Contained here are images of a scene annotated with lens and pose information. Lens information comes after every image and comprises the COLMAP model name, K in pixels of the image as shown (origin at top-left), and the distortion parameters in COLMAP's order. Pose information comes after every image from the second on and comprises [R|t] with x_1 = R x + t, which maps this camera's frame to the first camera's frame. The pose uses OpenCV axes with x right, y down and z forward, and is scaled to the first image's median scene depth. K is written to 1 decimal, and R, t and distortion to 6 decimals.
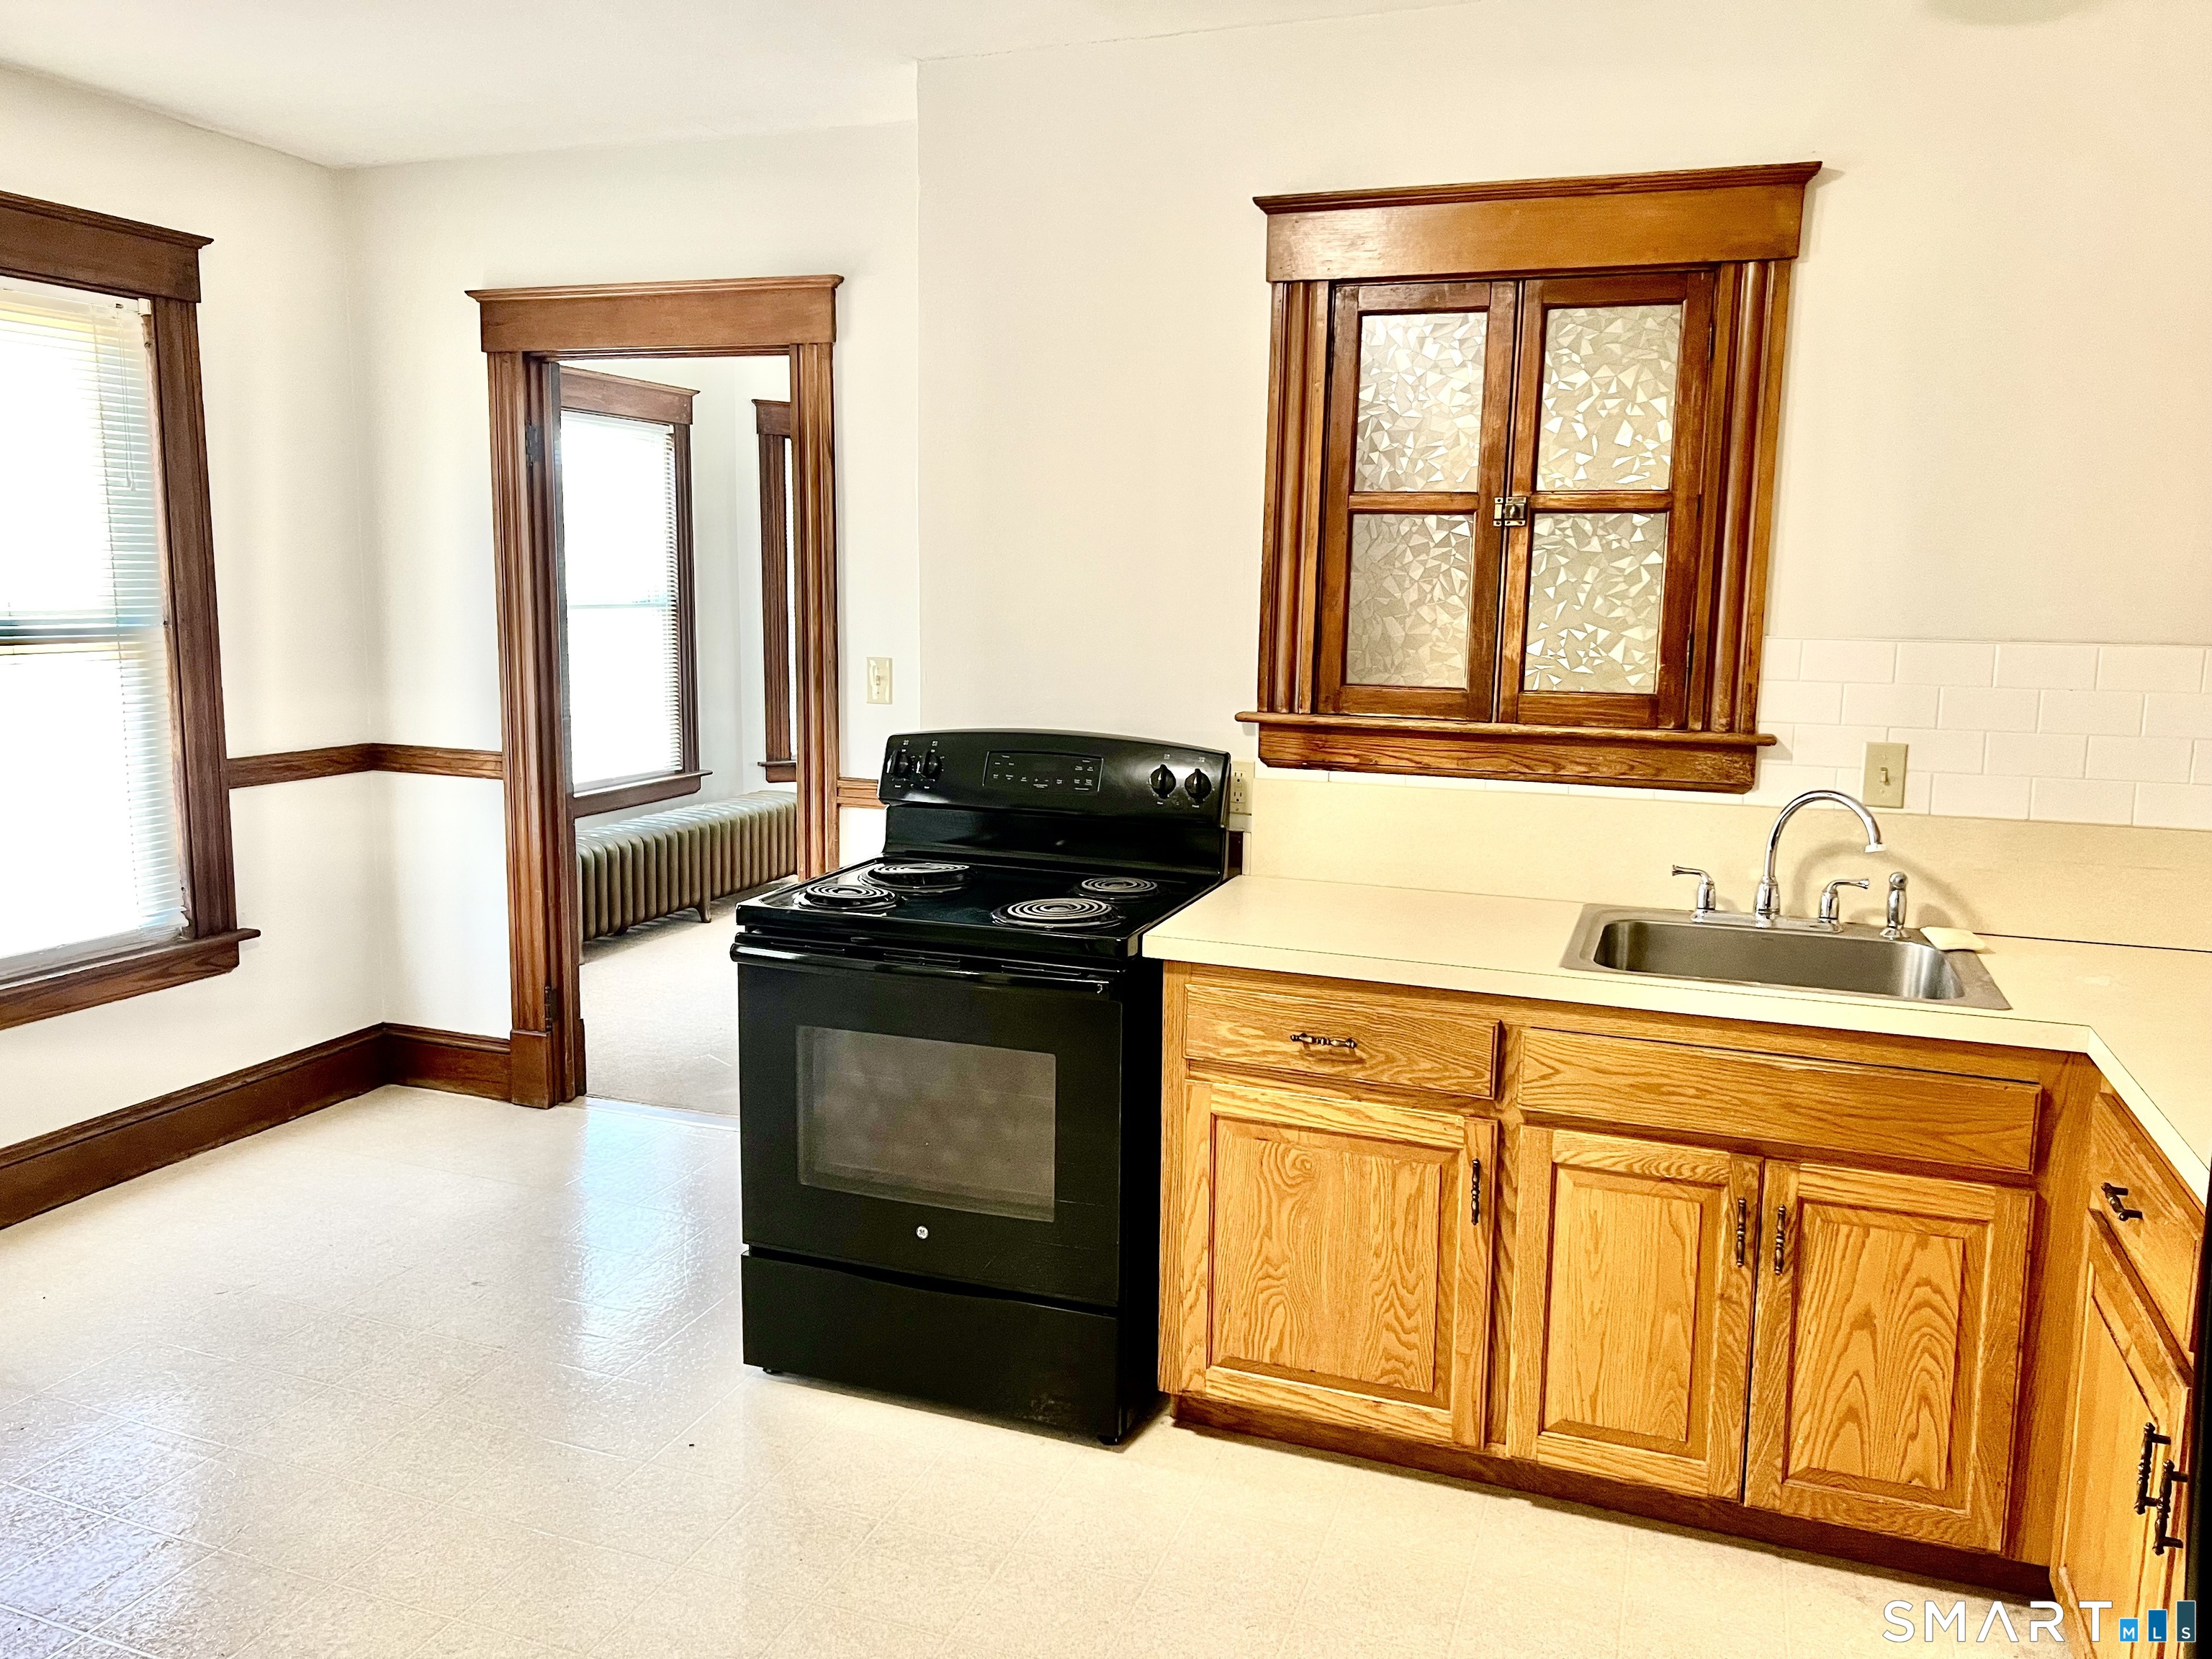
lens RADIAL K [[1665.9, 0, 1121.5], [0, 1665.9, 822.9], [0, 0, 1]] dist [0.092144, -0.118992]
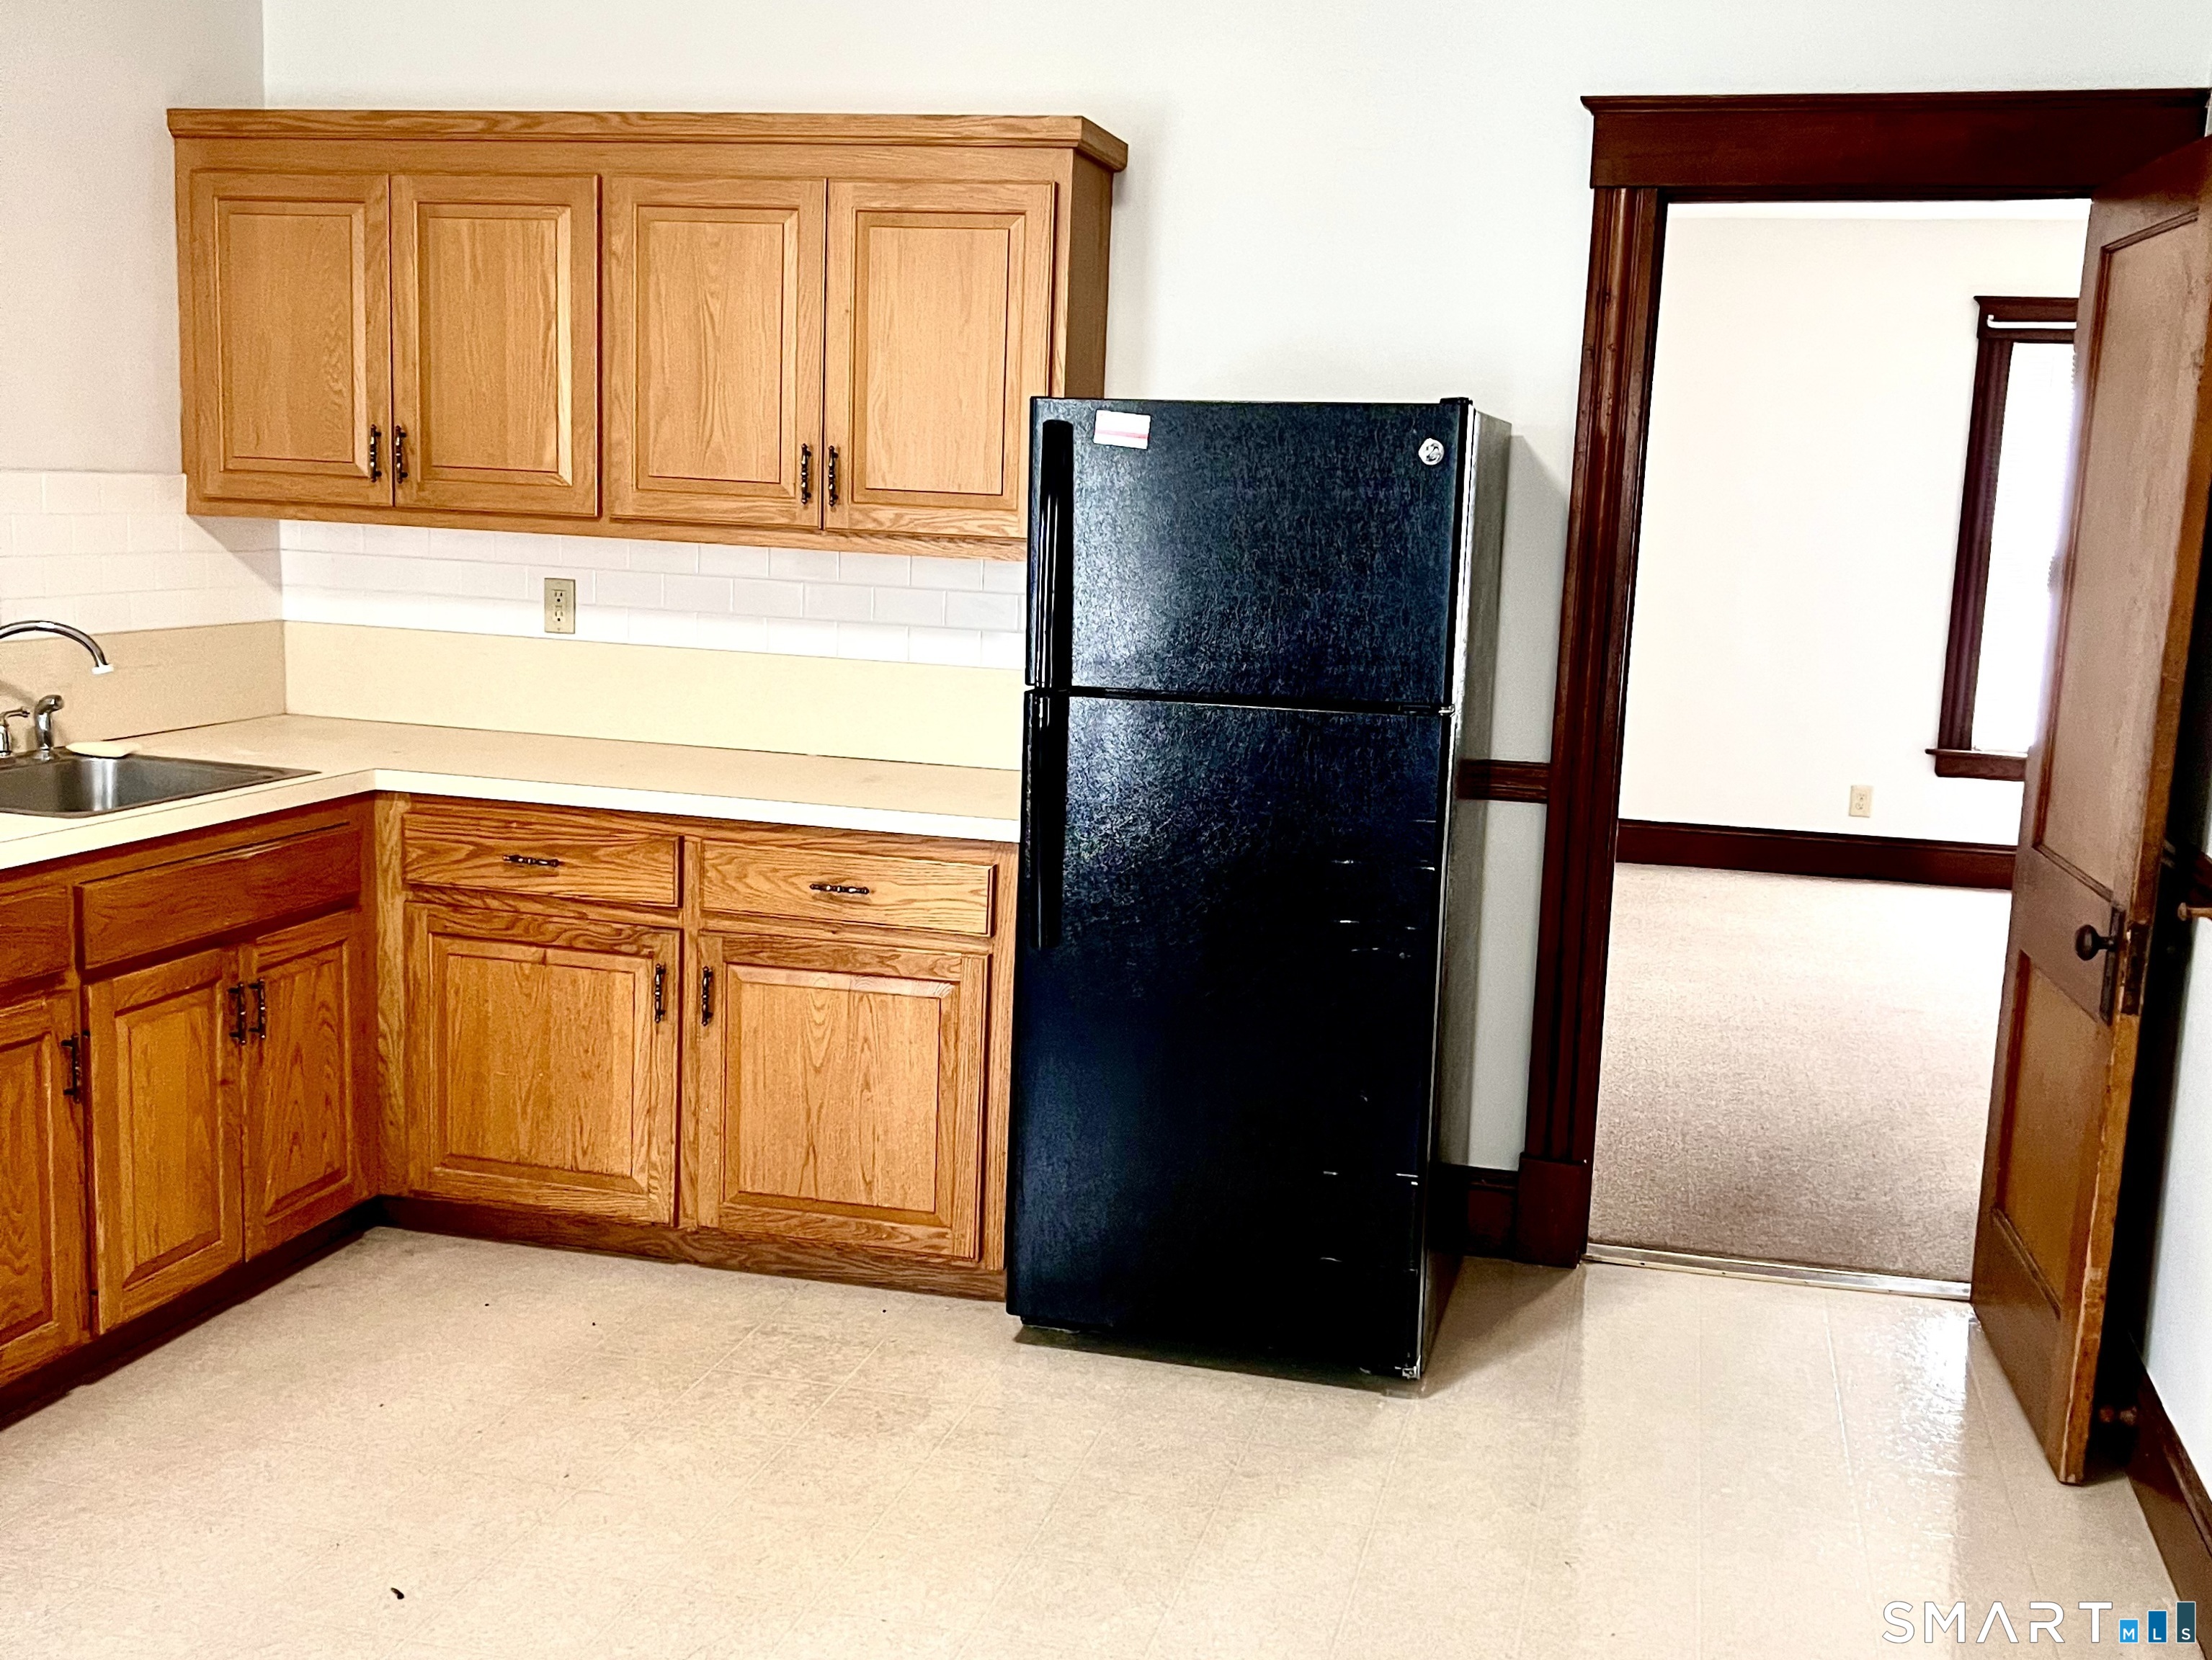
lens RADIAL K [[2224.5, 0, 1154.0], [0, 2224.5, 839.3], [0, 0, 1]] dist [0.157208, -0.341489]
pose [[-0.110748, -0.175215, 0.978281, -1.117769], [0.102965, 0.977017, 0.186645, -0.083598], [-0.988500, 0.121399, -0.090161, 0.521606]]
